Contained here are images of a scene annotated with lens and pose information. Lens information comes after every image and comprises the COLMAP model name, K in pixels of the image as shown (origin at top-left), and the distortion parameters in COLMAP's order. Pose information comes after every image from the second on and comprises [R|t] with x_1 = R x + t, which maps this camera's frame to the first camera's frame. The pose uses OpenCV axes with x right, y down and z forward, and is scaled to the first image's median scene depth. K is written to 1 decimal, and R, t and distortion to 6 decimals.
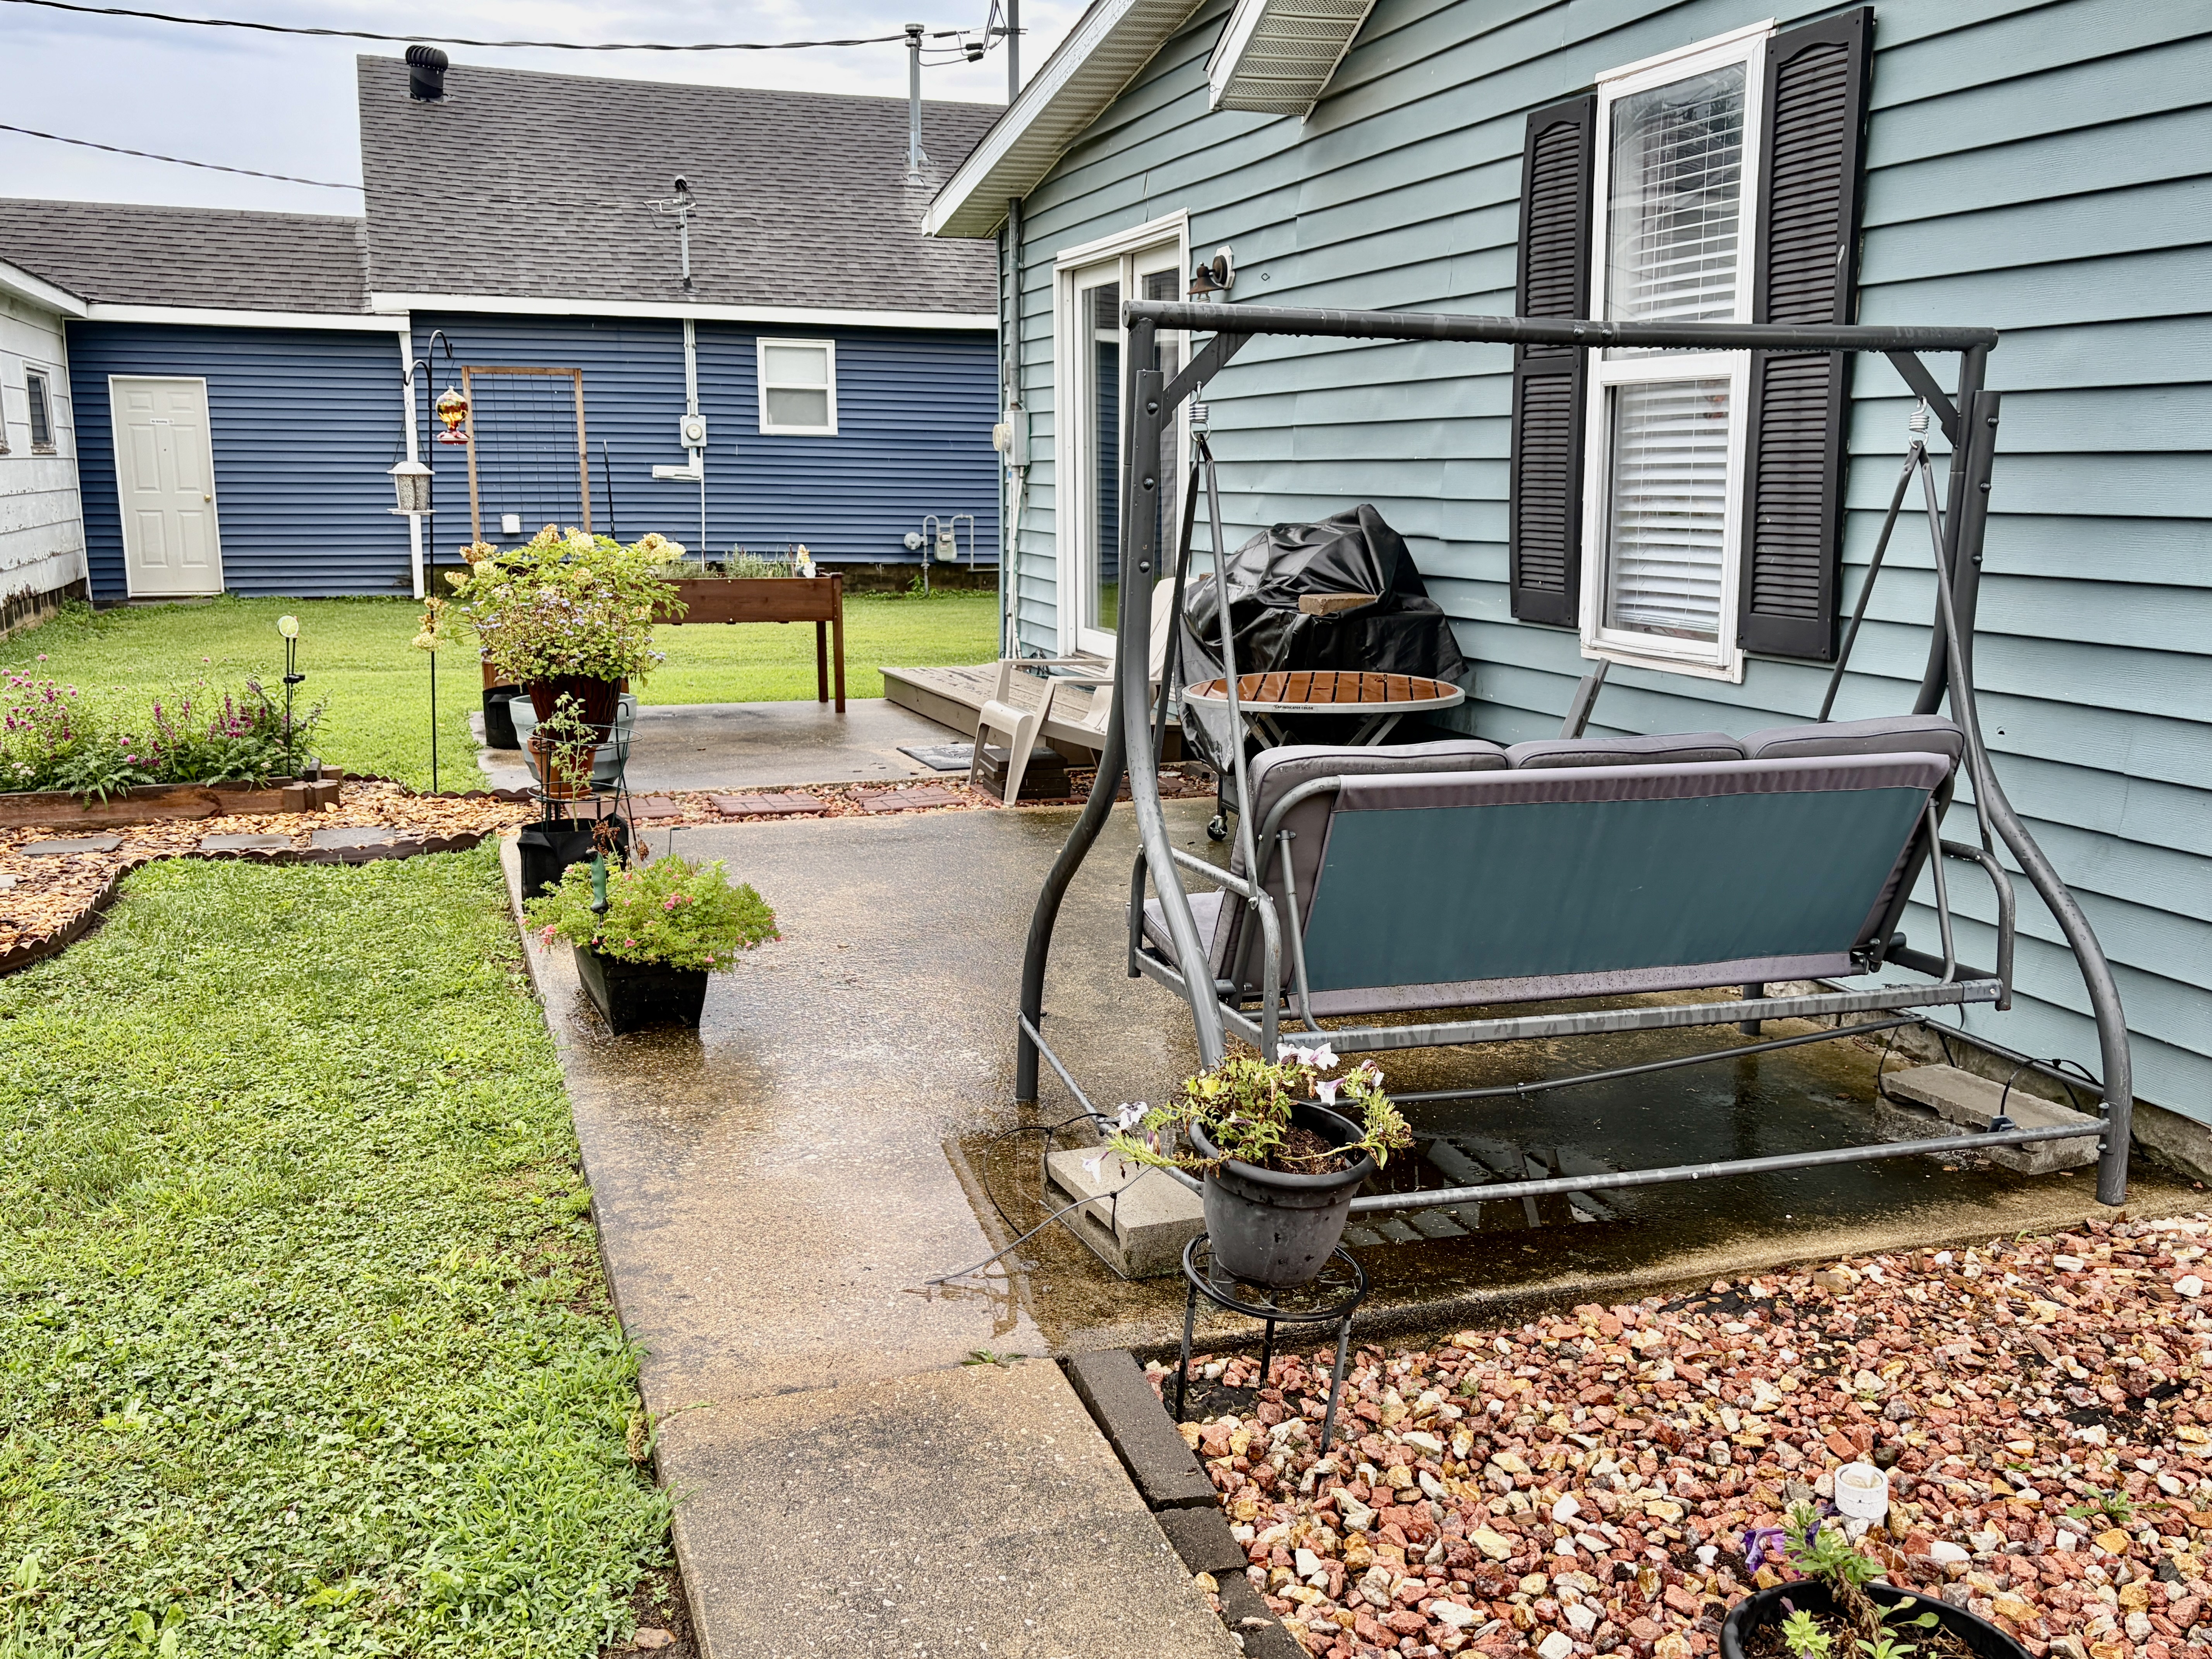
lens RADIAL K [[1966.5, 0, 1107.8], [0, 1966.5, 829.7], [0, 0, 1]] dist [0.016444, 0.019255]
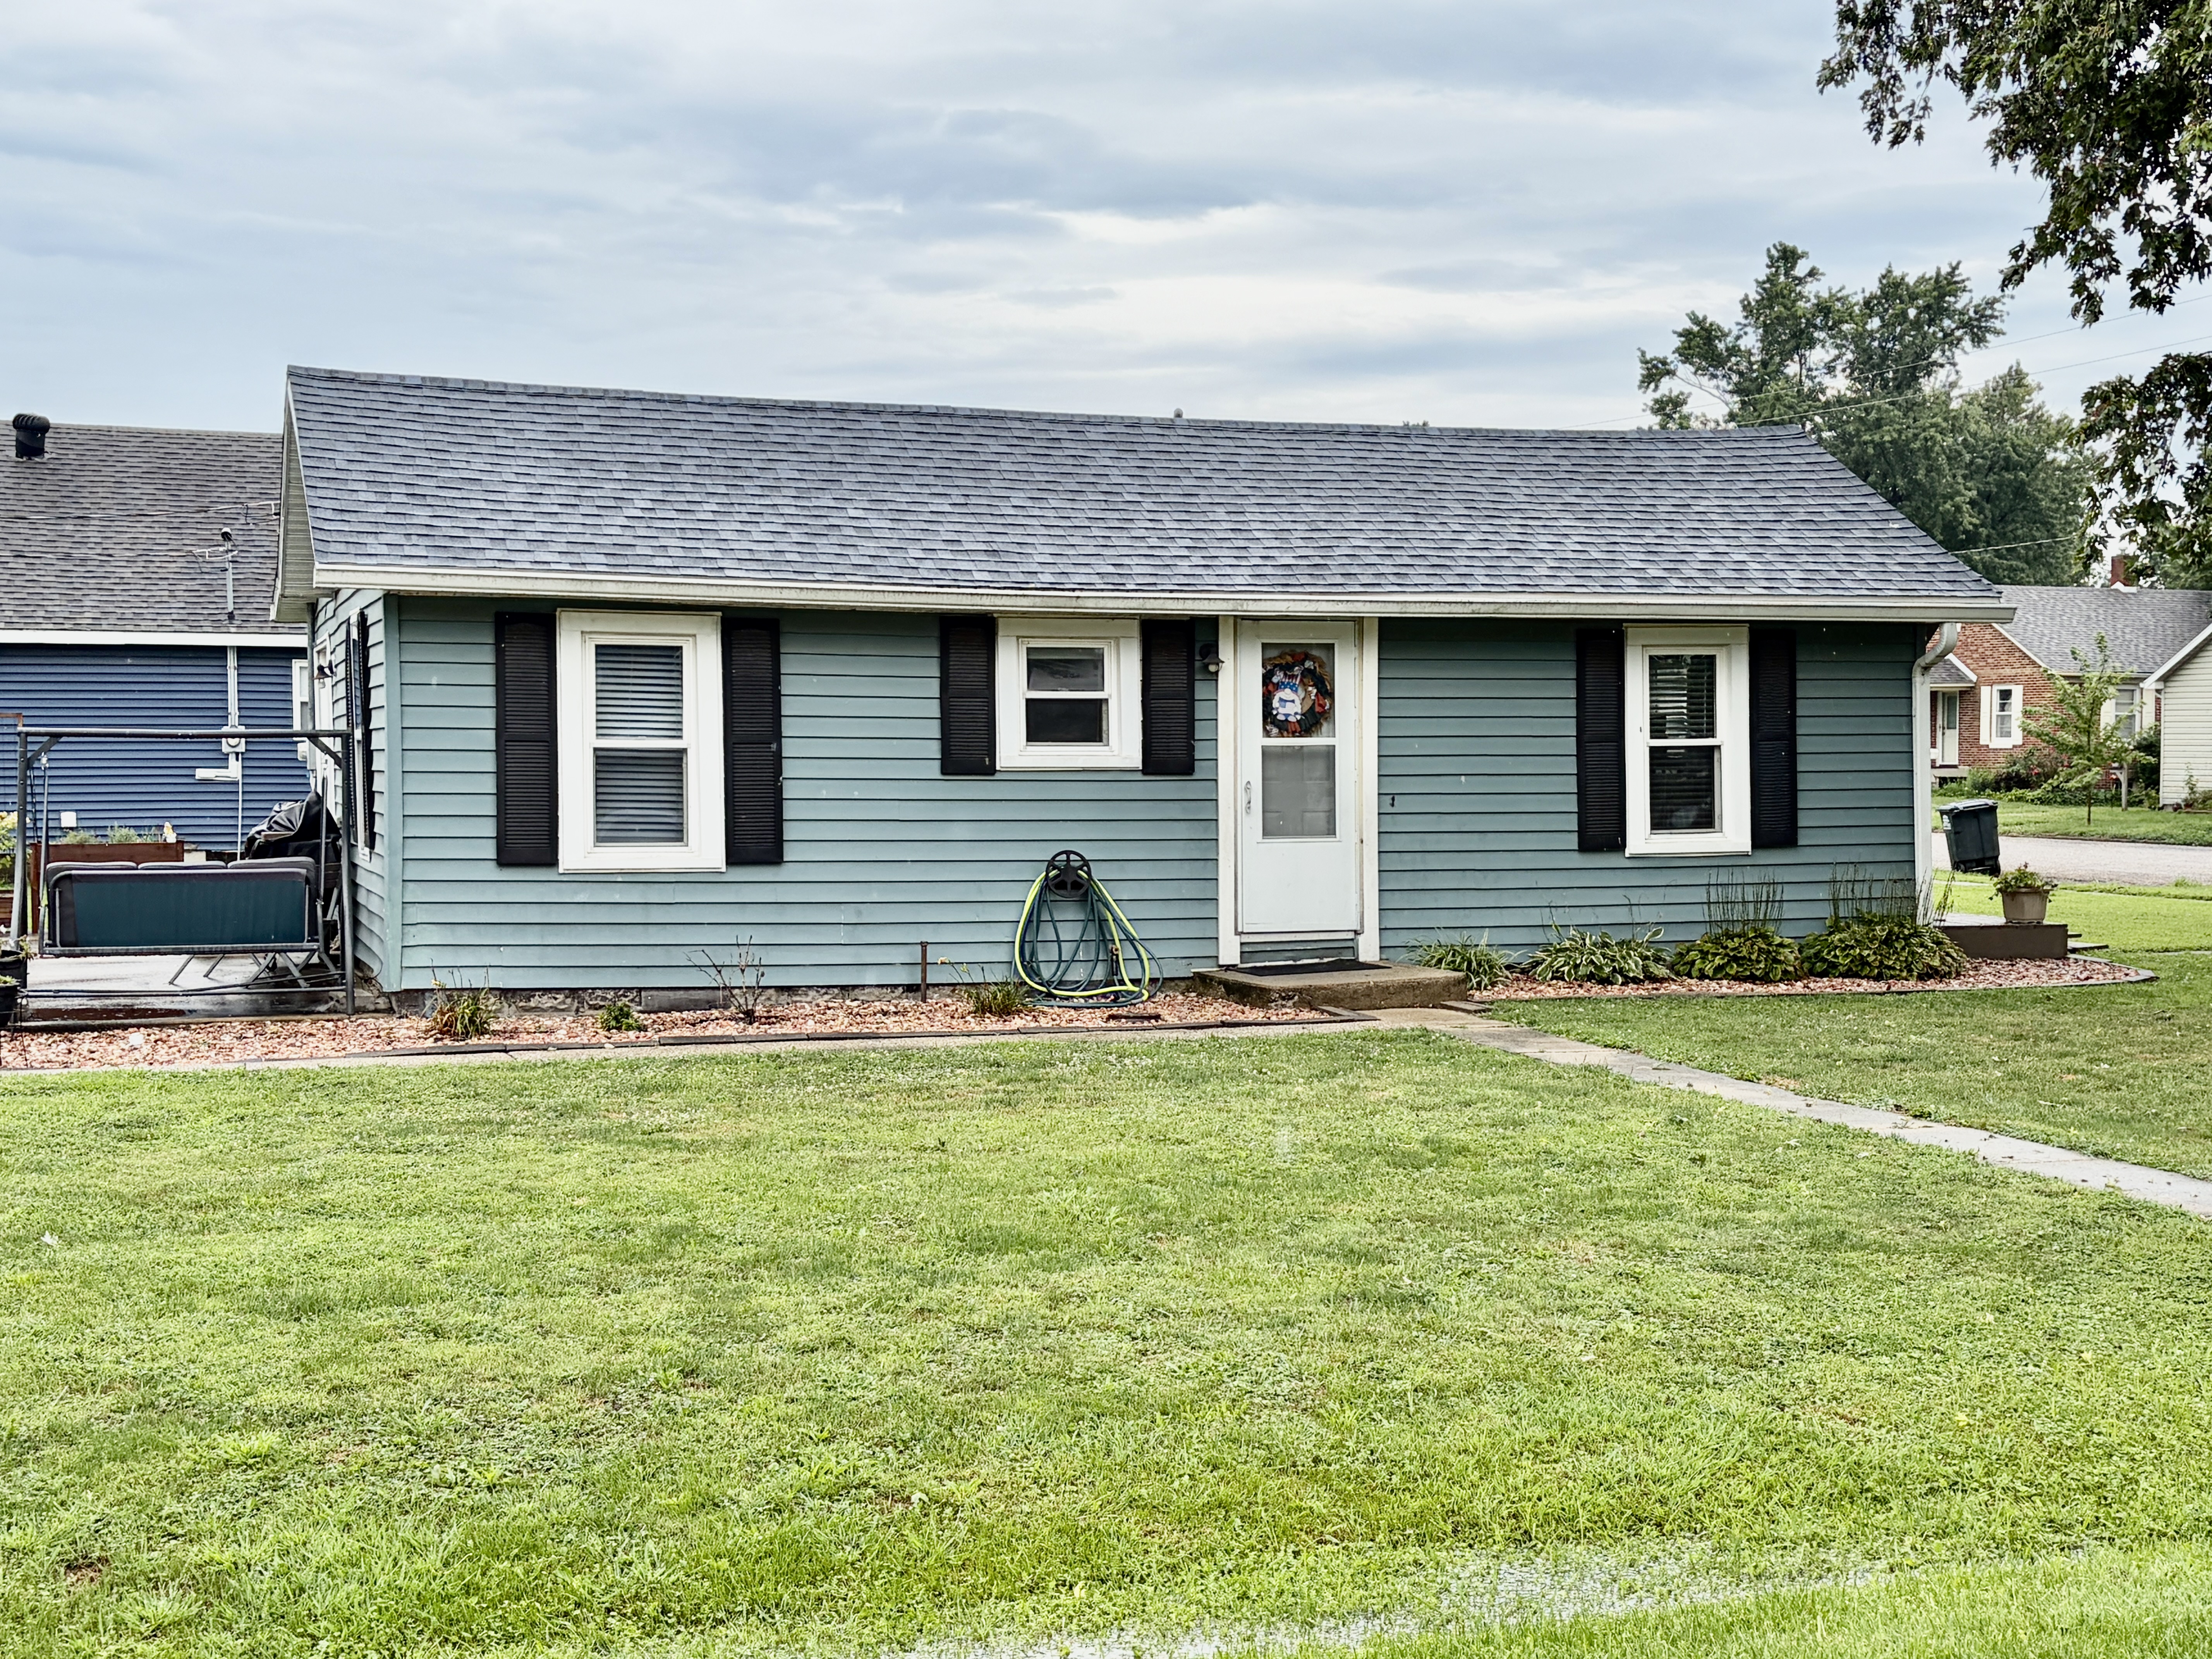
lens RADIAL K [[2635.9, 0, 1107.9], [0, 2635.9, 827.7], [0, 0, 1]] dist [-0.002159, 0.000000]
pose [[0.999776, -0.008687, 0.019318, 0.284142], [0.011578, 0.987853, -0.154961, 0.098835], [-0.017738, 0.155150, 0.987732, -0.552869]]
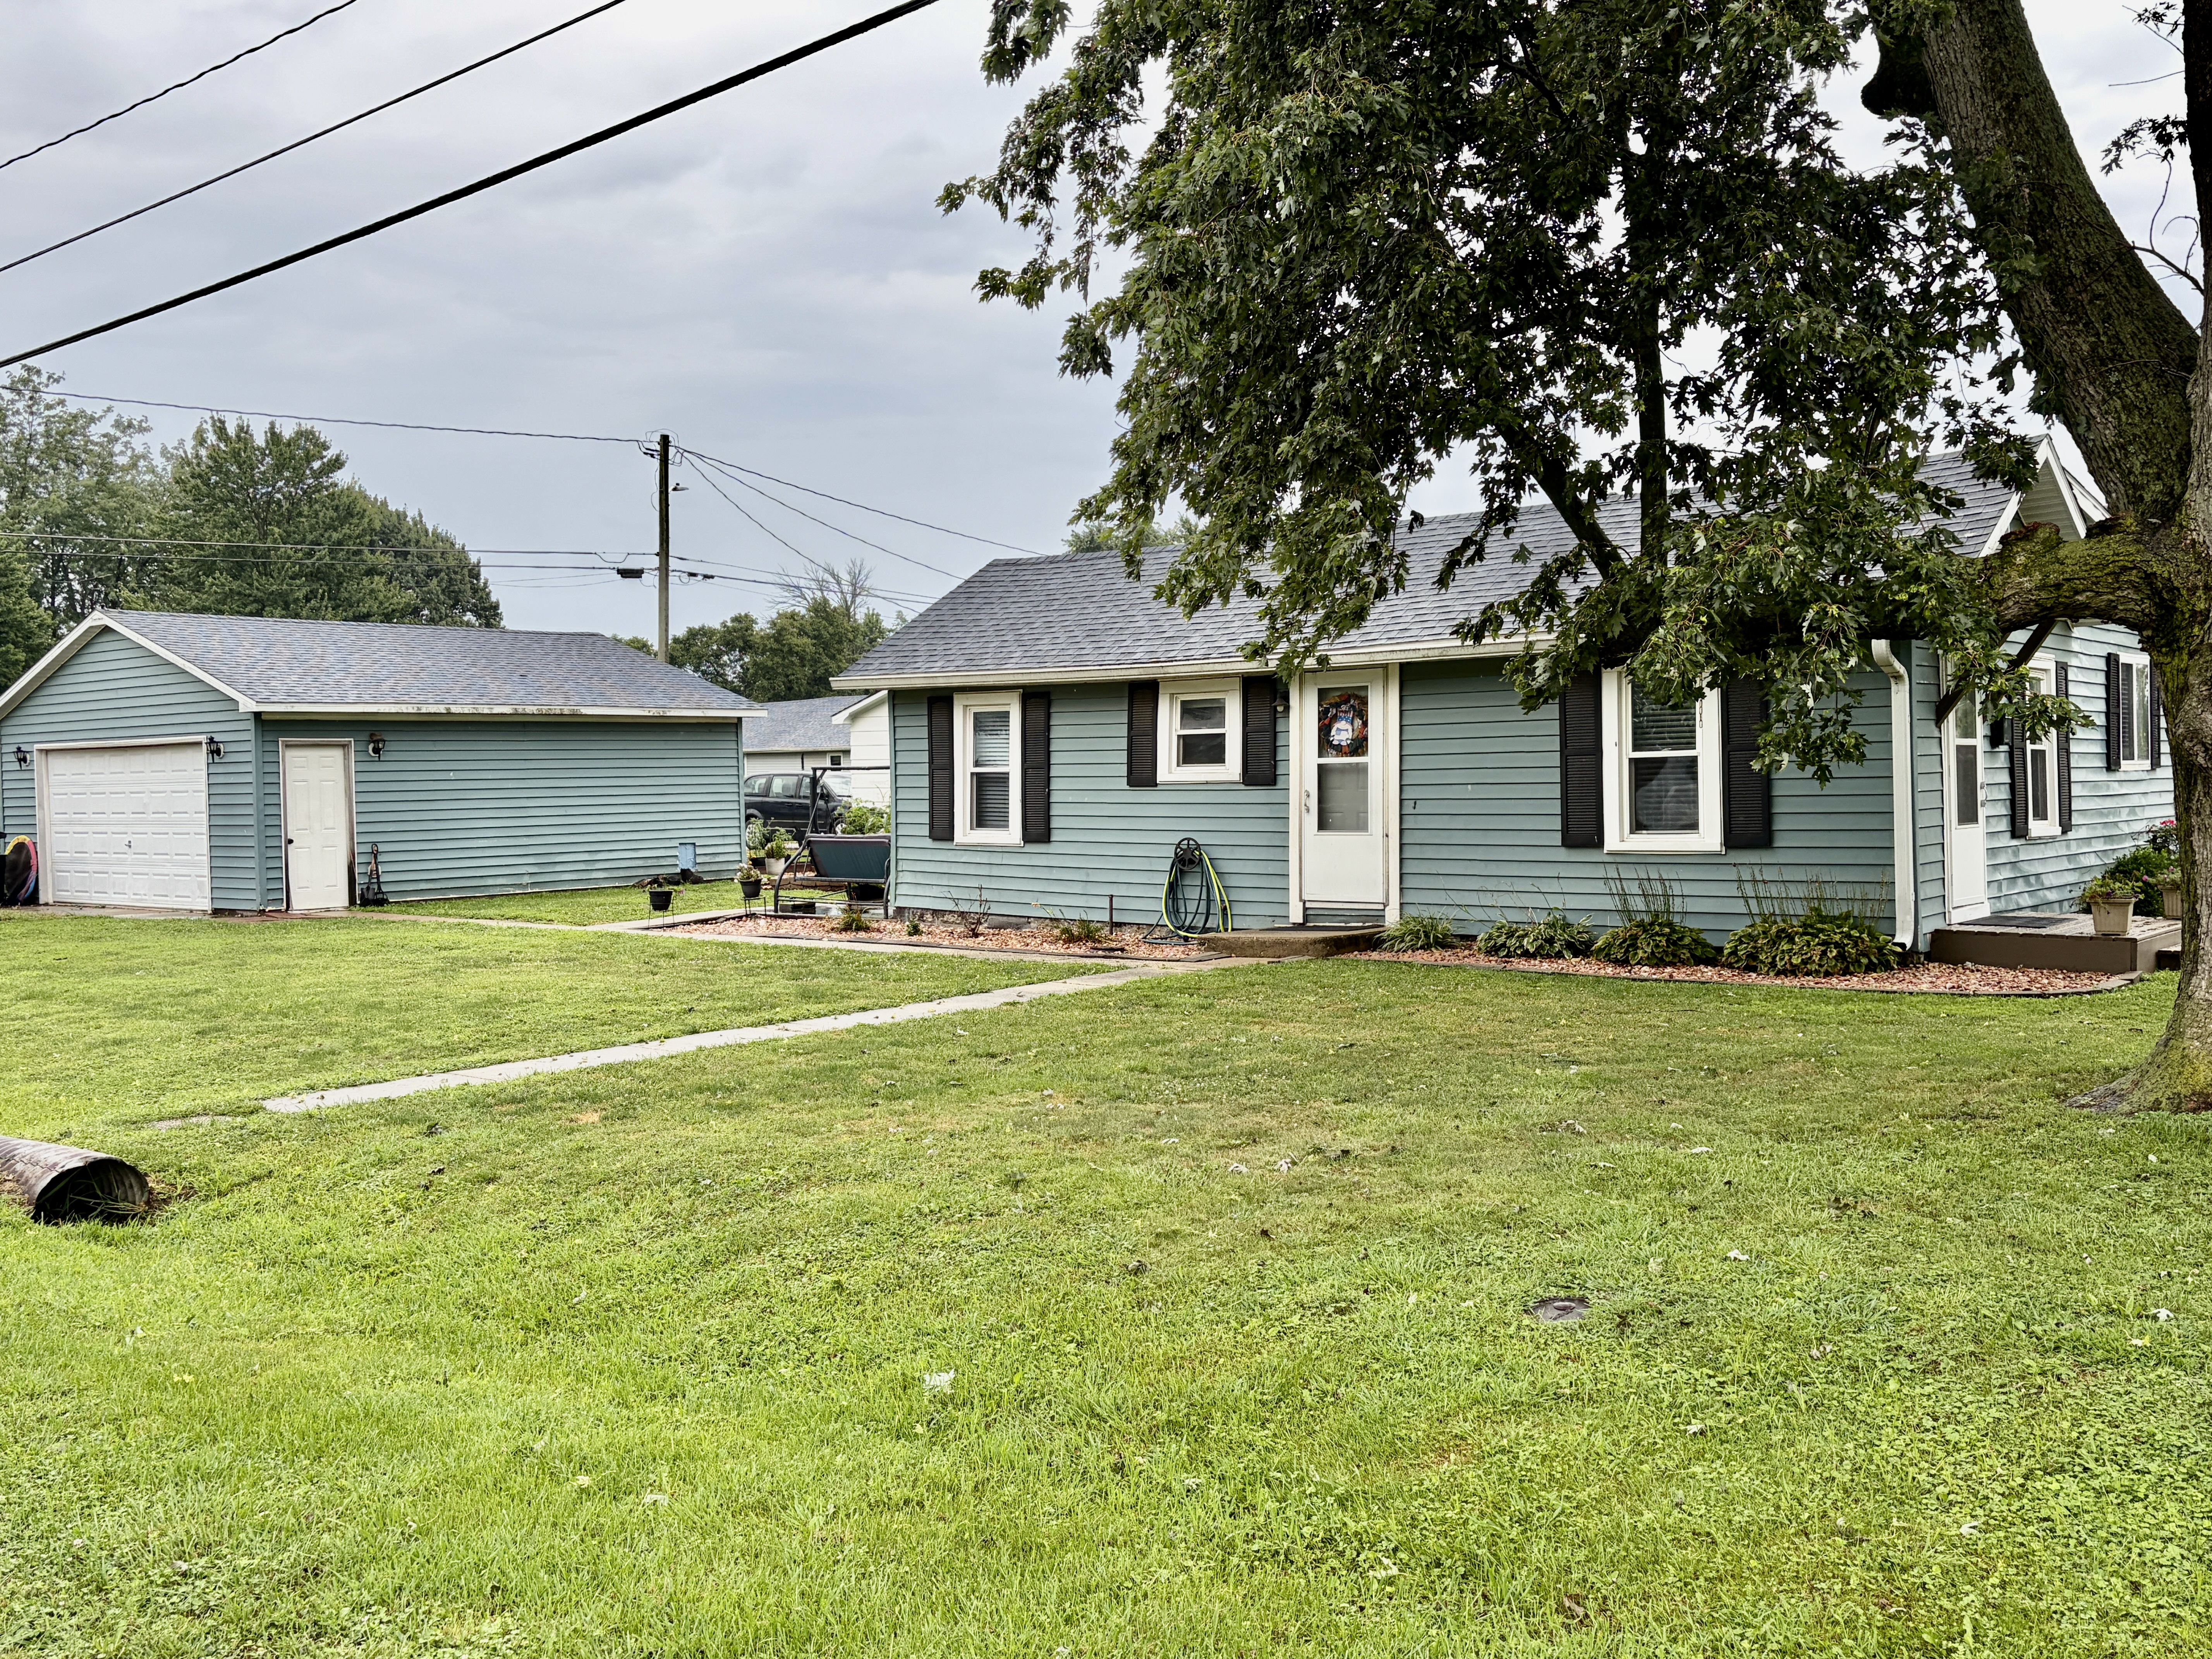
lens RADIAL K [[1993.5, 0, 1111.0], [0, 1993.5, 832.7], [0, 0, 1]] dist [0.145283, 0.000543]
pose [[0.529849, 0.006698, -0.848065, 1.006271], [-0.135026, 0.987880, -0.076558, 0.053216], [0.837274, 0.155075, 0.524332, -0.264500]]
